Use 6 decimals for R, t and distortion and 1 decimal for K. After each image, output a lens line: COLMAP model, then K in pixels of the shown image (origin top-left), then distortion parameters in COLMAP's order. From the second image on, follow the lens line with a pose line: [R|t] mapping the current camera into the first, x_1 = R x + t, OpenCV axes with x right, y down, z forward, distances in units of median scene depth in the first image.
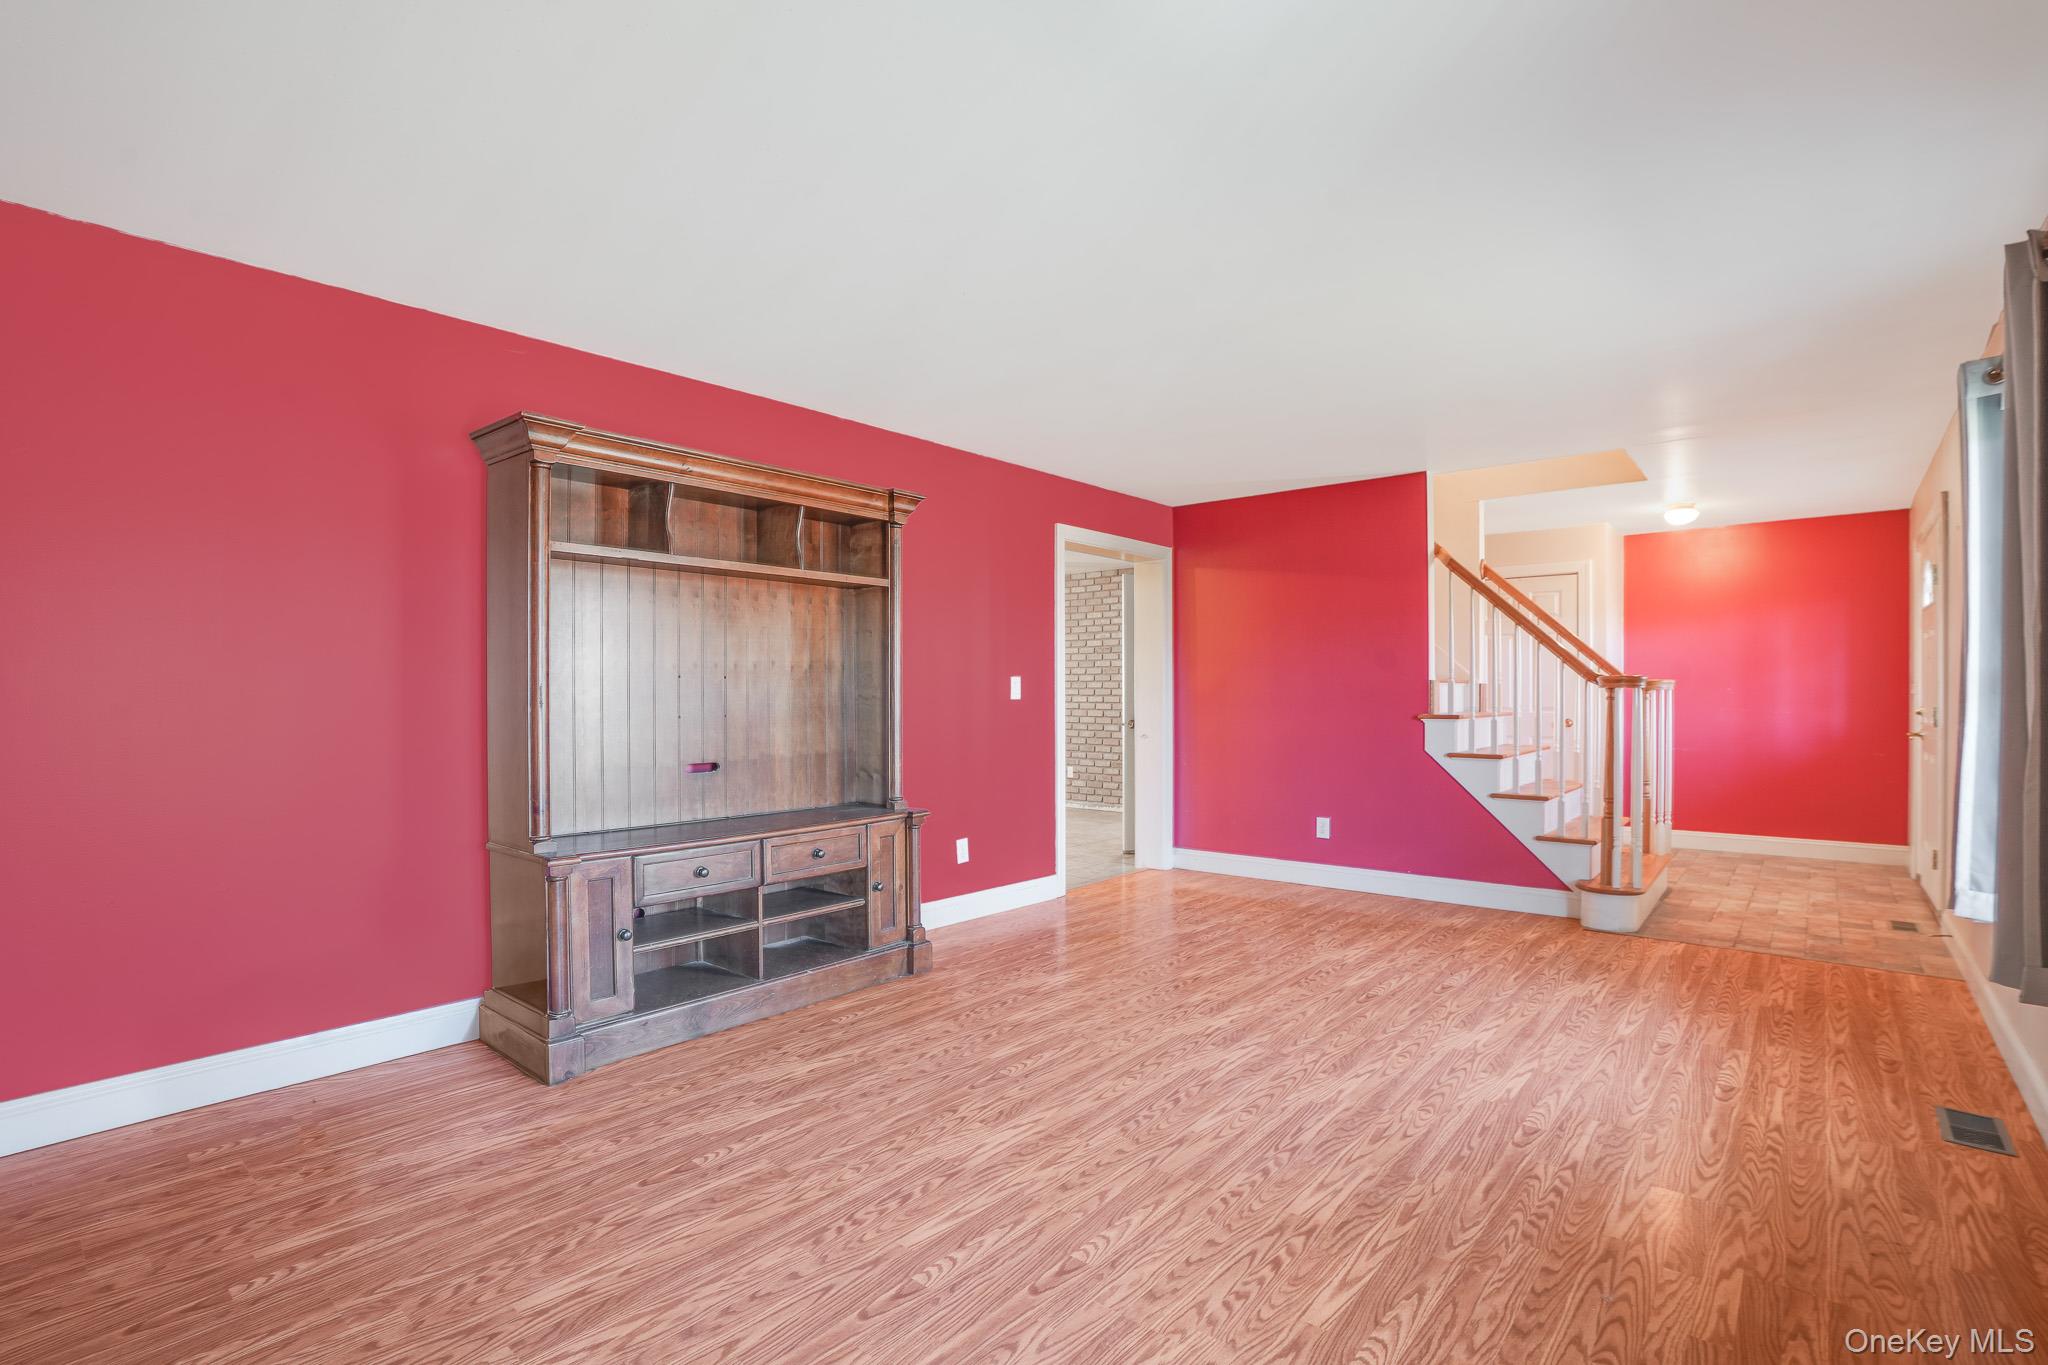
lens RADIAL K [[950.1, 0, 1017.8], [0, 950.1, 689.0], [0, 0, 1]] dist [-0.056383, 0.010040]
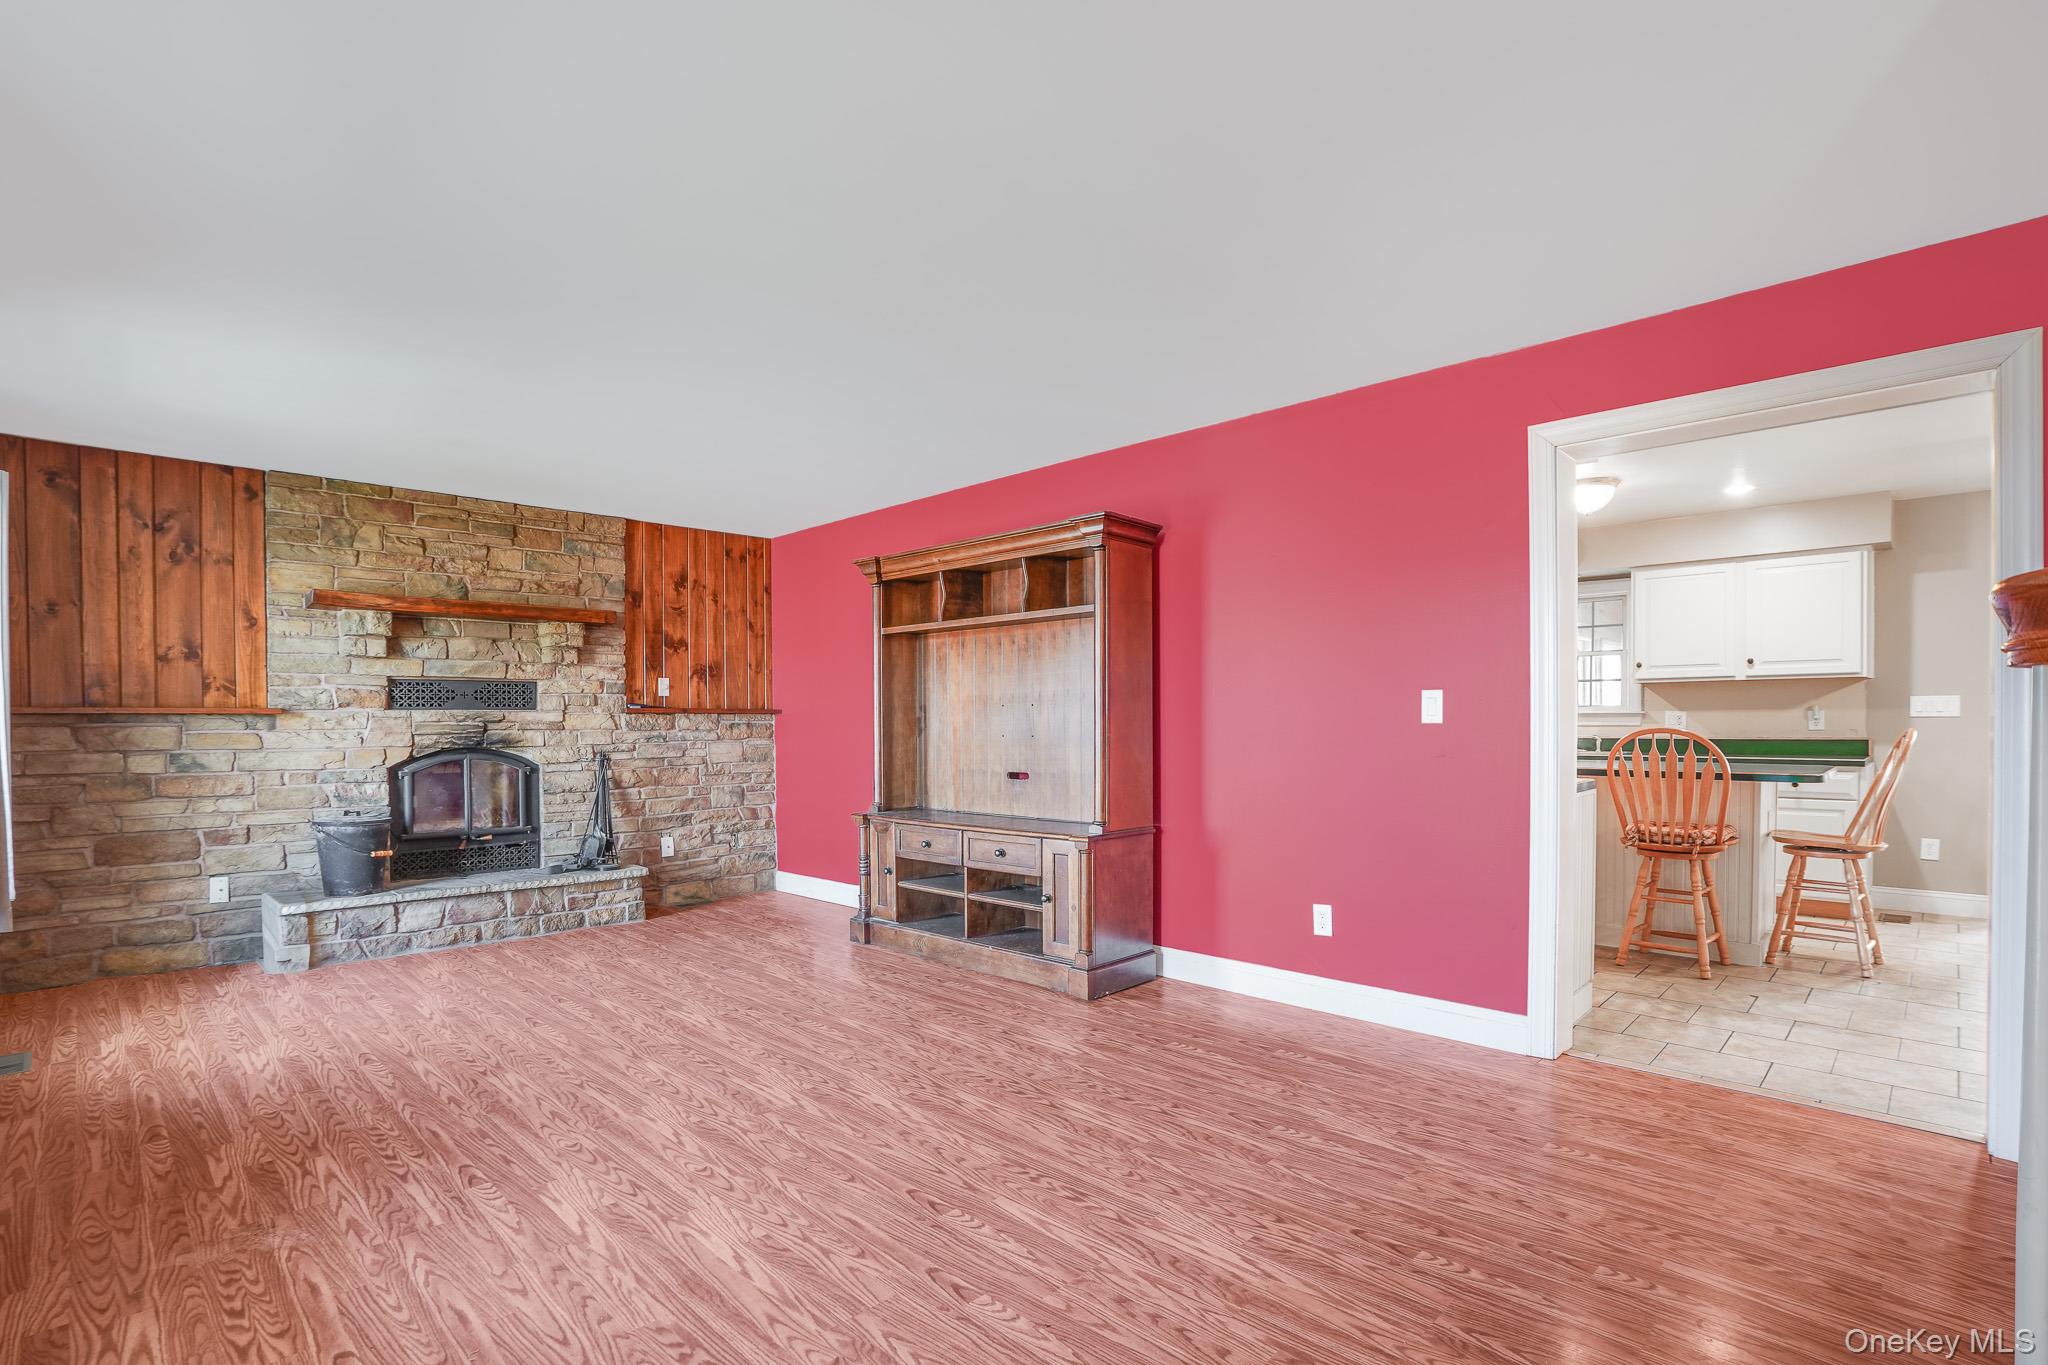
lens RADIAL K [[972.4, 0, 1014.4], [0, 972.4, 727.2], [0, 0, 1]] dist [-0.058387, 0.017280]
pose [[-0.068045, 0.009195, -0.997640, 1.186403], [0.014411, 0.999862, 0.008232, 0.007045], [0.997578, -0.013817, -0.068168, 1.298744]]
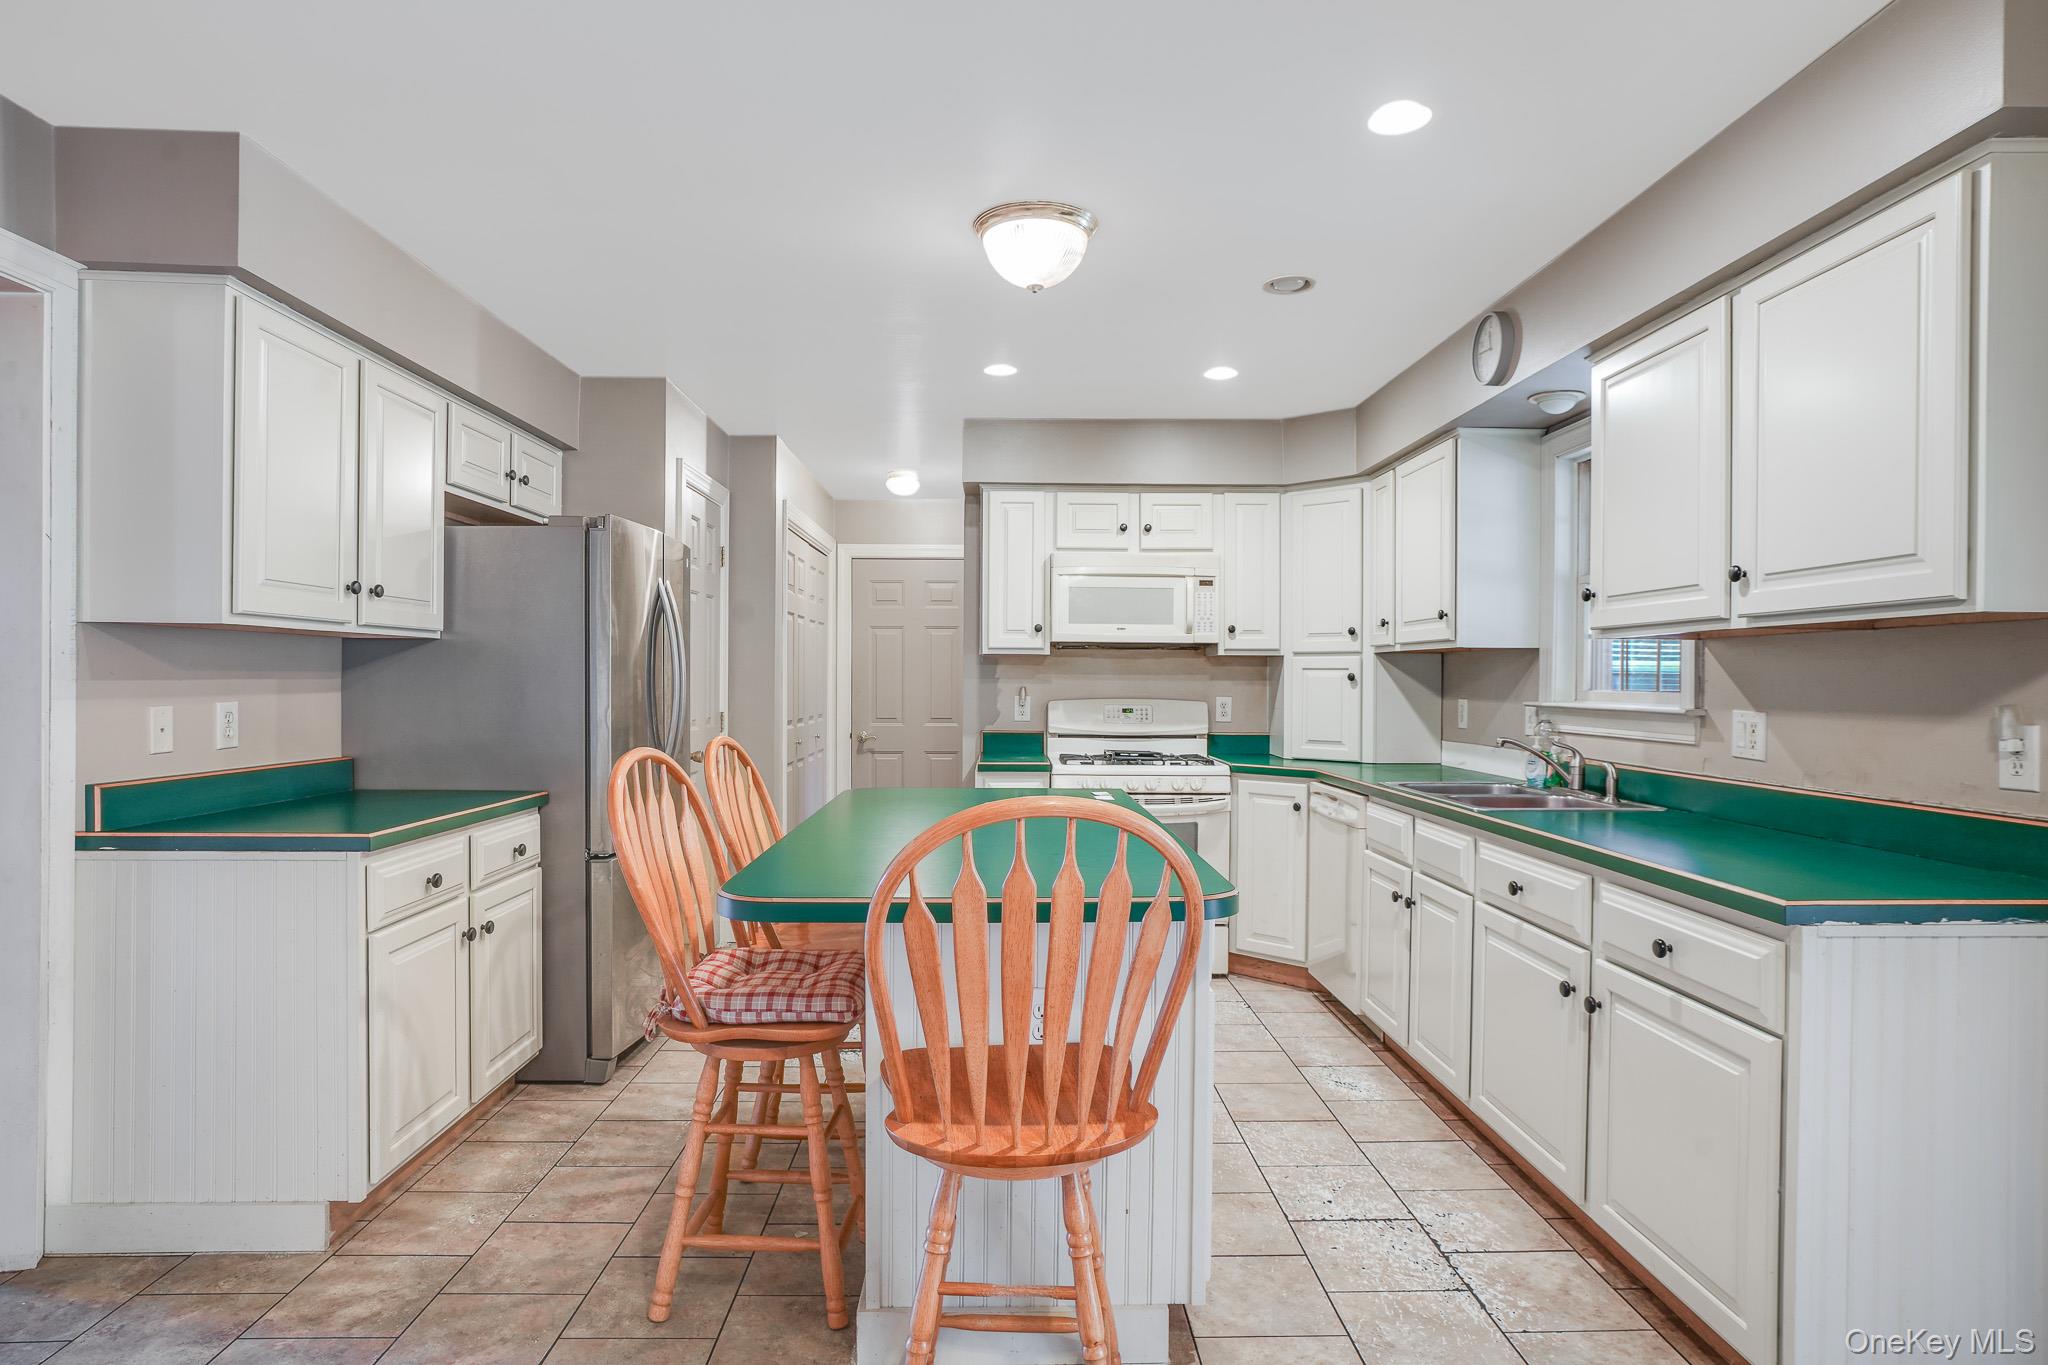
lens RADIAL K [[1126.3, 0, 1024.9], [0, 1126.3, 687.2], [0, 0, 1]] dist [-0.039903, 0.018673]
pose [[-0.732886, 0.001364, -0.680350, 0.072604], [-0.000099, 0.999998, 0.002111, -0.012485], [0.680351, 0.001615, -0.732885, 2.886835]]
